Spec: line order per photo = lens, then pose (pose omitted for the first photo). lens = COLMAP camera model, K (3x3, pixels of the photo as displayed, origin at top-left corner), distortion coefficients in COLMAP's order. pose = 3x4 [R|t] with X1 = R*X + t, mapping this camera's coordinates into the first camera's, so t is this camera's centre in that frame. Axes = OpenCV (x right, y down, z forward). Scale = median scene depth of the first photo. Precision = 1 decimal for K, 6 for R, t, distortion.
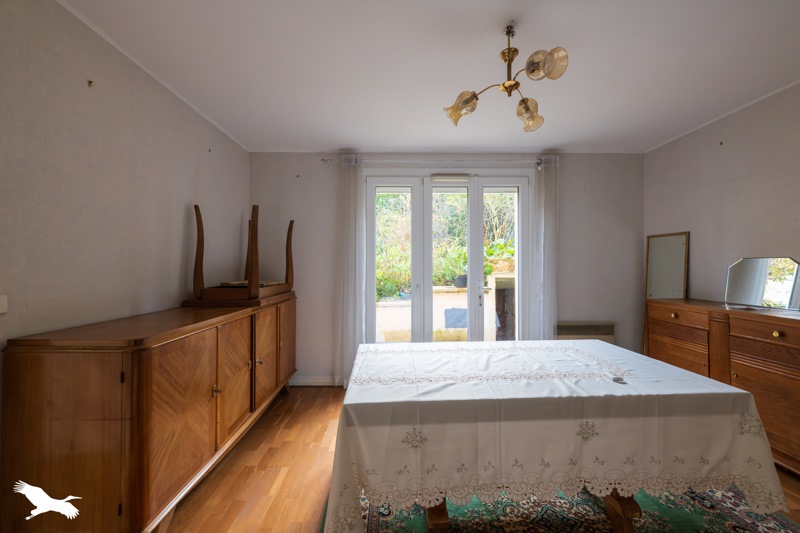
lens RADIAL K [[315.9, 0, 401.8], [0, 315.9, 263.9], [0, 0, 1]] dist [-0.004197, -0.000068]
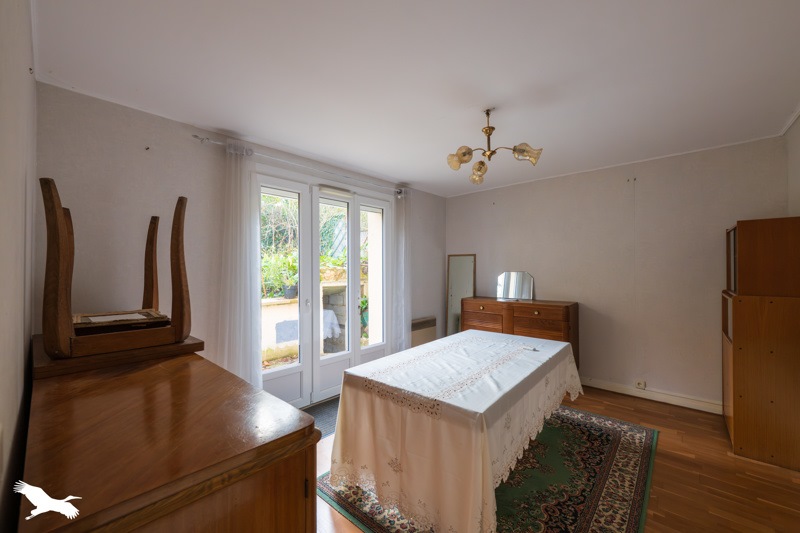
lens RADIAL K [[315.9, 0, 402.4], [0, 315.9, 268.5], [0, 0, 1]] dist [-0.004197, -0.000068]
pose [[0.683989, -0.000924, 0.729491, -0.440803], [-0.001208, 0.999996, 0.002400, -0.029467], [-0.729491, -0.002523, 0.683986, 0.156598]]
